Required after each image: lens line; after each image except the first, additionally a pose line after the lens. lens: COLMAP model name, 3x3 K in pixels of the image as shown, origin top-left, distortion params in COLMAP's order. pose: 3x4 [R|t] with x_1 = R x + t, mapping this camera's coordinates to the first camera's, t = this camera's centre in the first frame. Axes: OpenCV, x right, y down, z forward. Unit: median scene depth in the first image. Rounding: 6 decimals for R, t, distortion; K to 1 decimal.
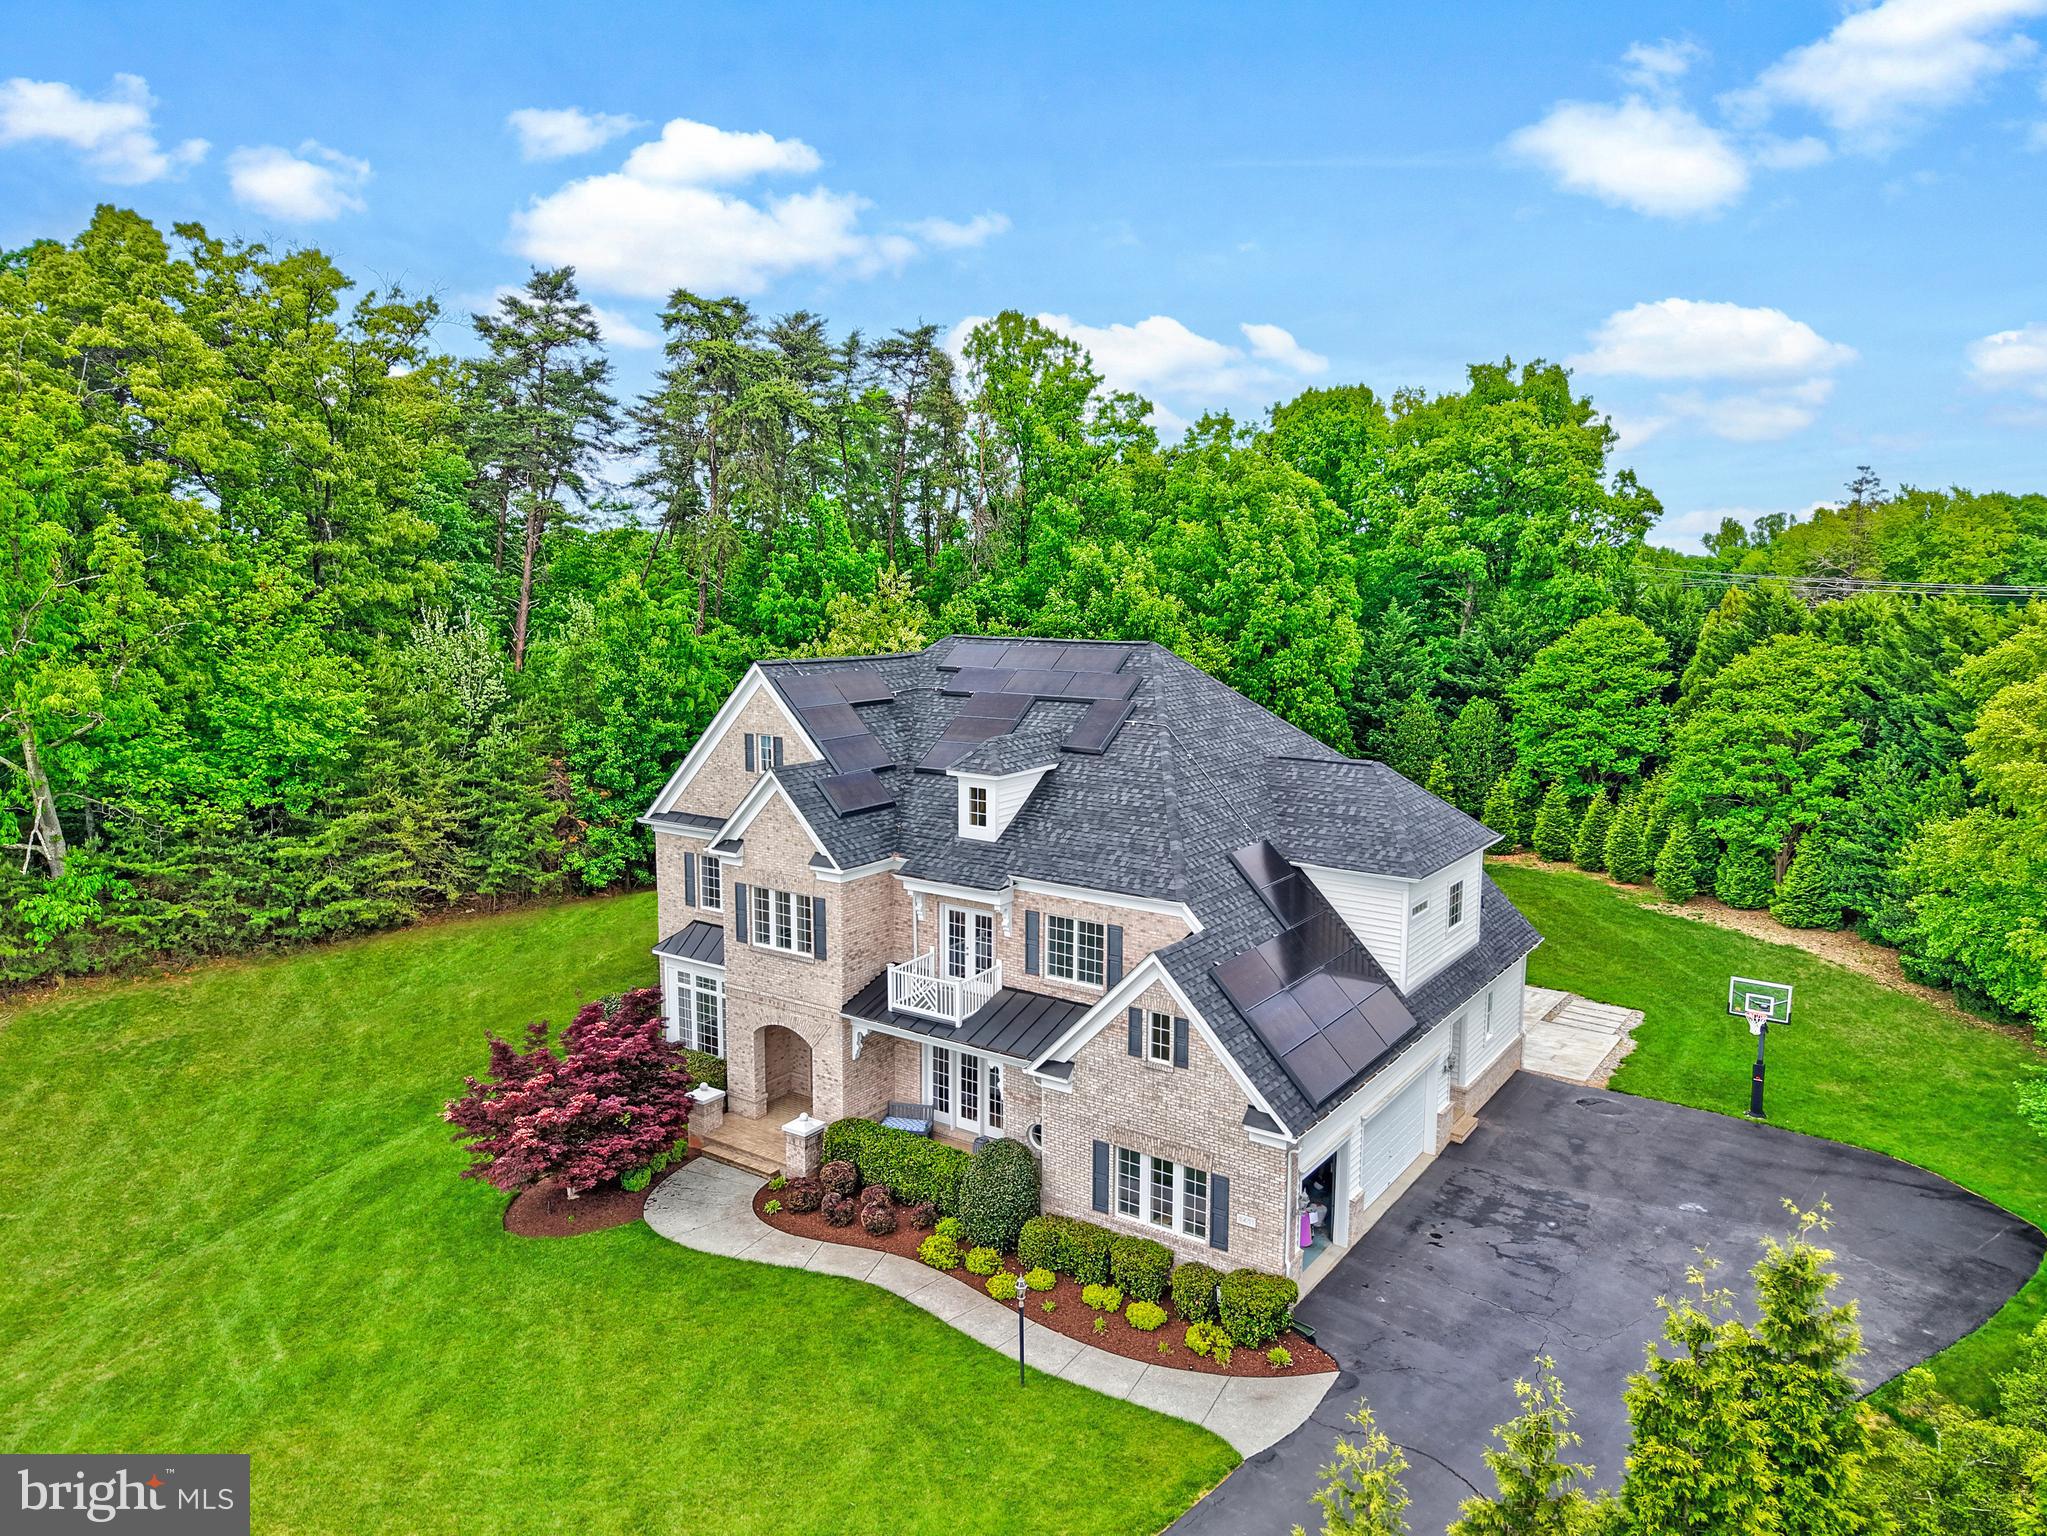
lens RADIAL K [[1363.2, 0, 1023.5], [0, 1363.2, 768.0], [0, 0, 1]] dist [0.030885, -0.023628]
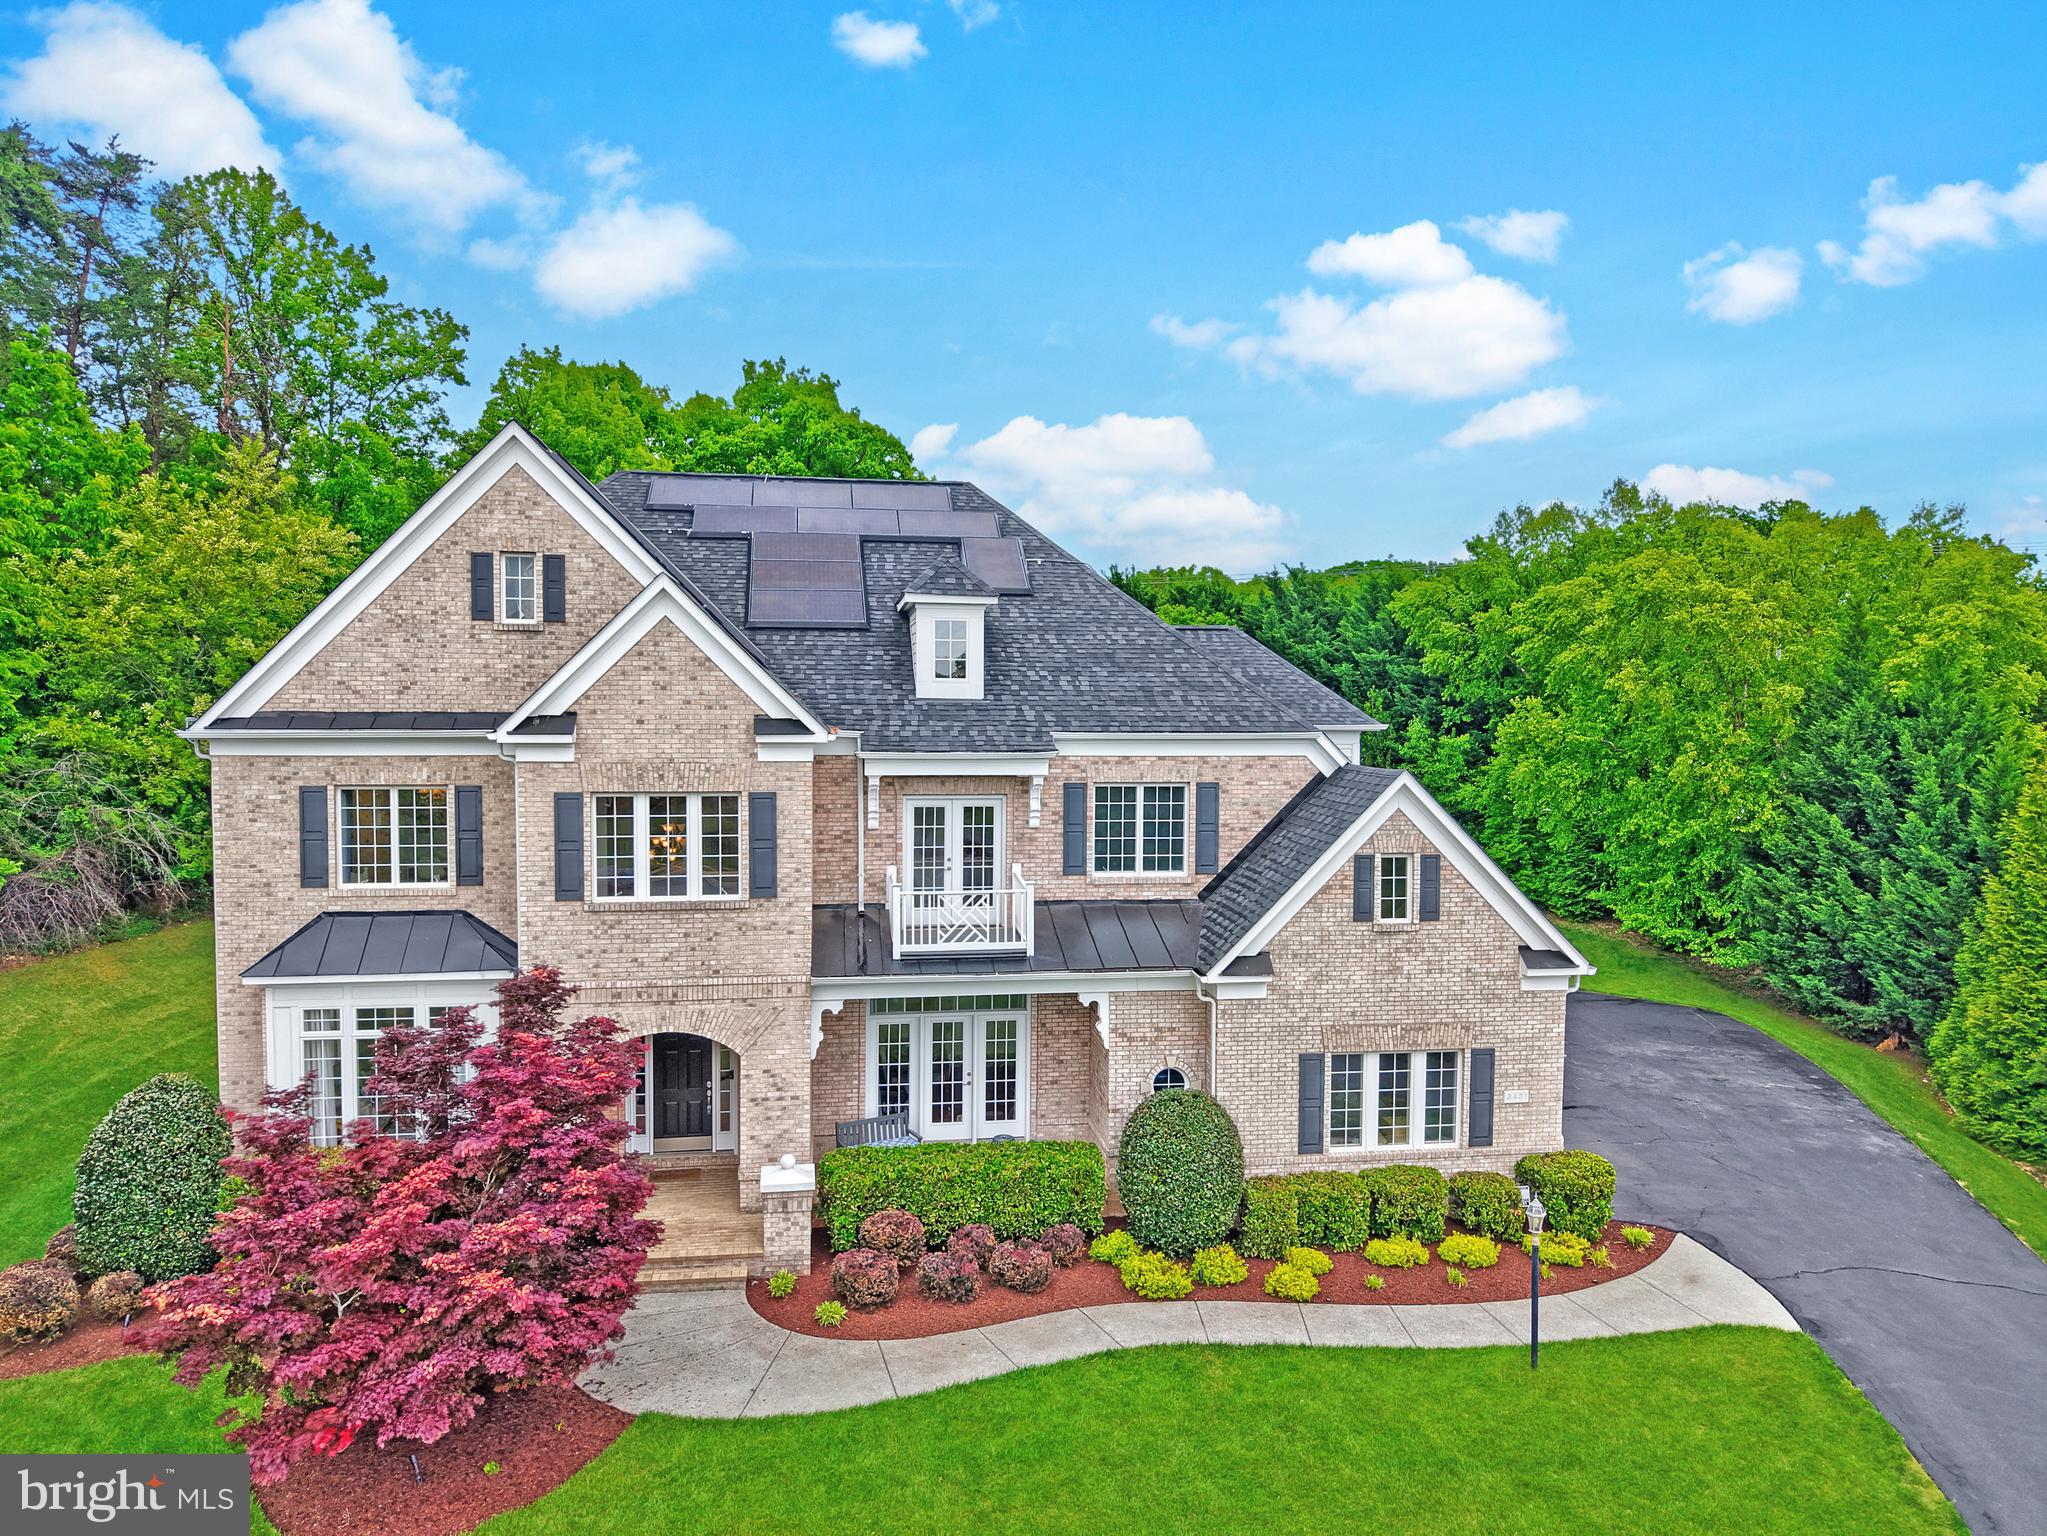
lens RADIAL K [[1363.2, 0, 1023.5], [0, 1363.2, 768.0], [0, 0, 1]] dist [0.030885, -0.023628]
pose [[0.726738, -0.035095, 0.686018, -0.501370], [0.091450, 0.994747, -0.045990, 0.128396], [-0.680800, 0.096159, 0.726130, 0.508616]]
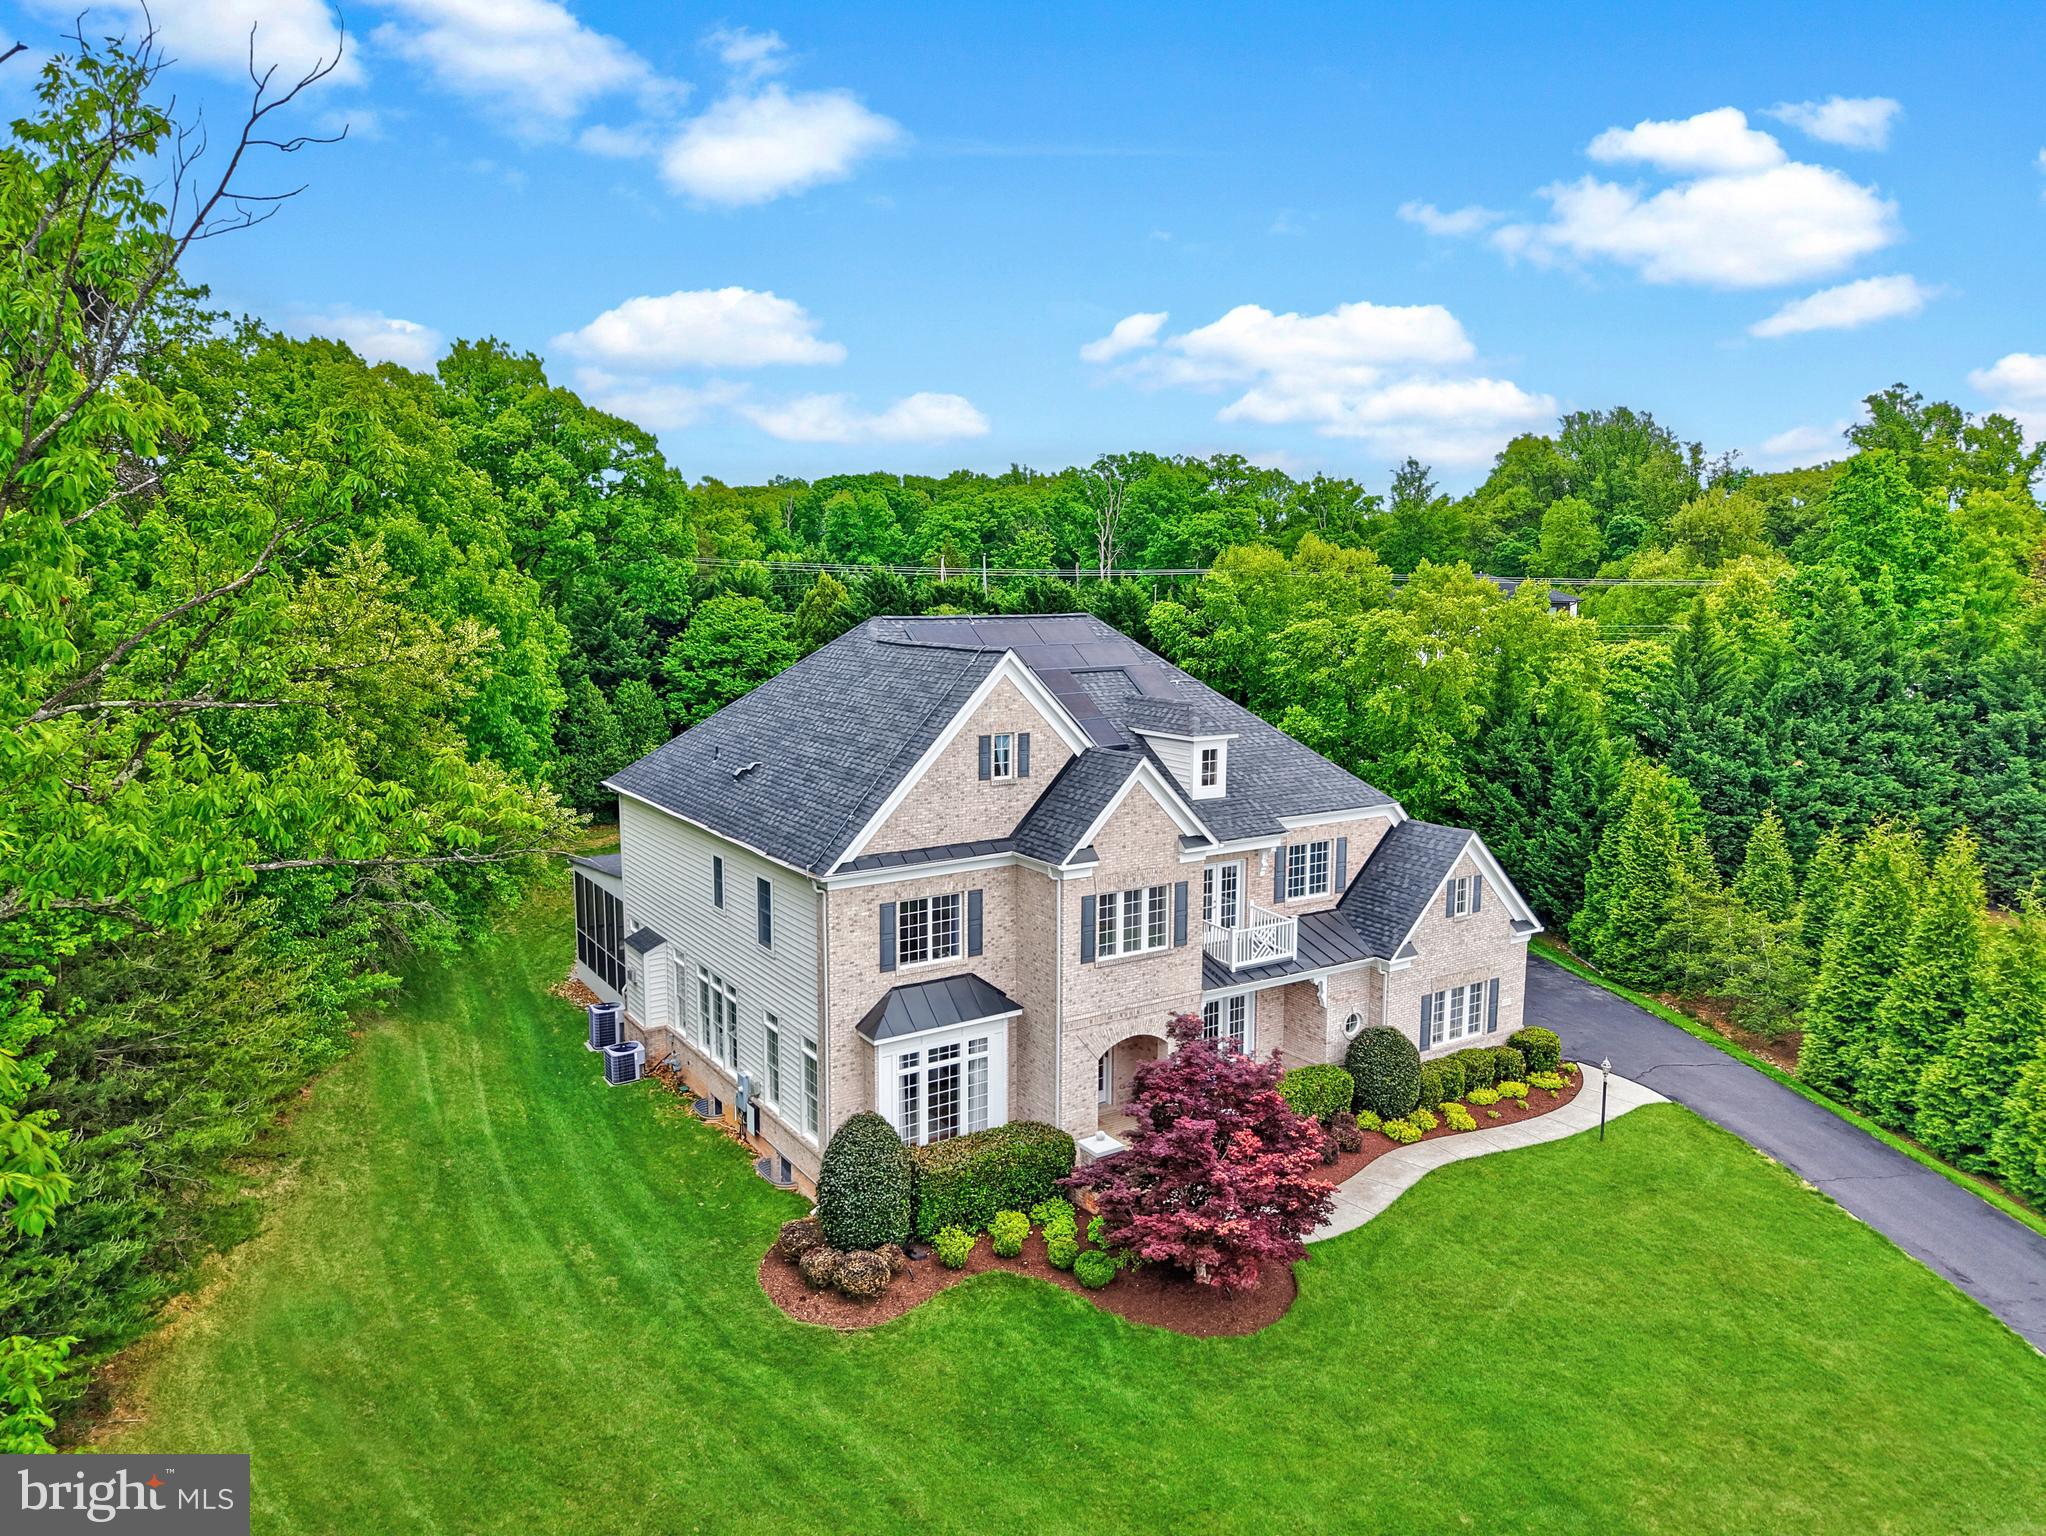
lens RADIAL K [[1362.6, 0, 1023.0], [0, 1362.6, 768.0], [0, 0, 1]] dist [0.030885, -0.023628]
pose [[0.376257, -0.131232, 0.917175, -1.116625], [0.129633, 0.987637, 0.088134, -0.087976], [-0.917402, 0.085735, 0.388617, 0.756244]]
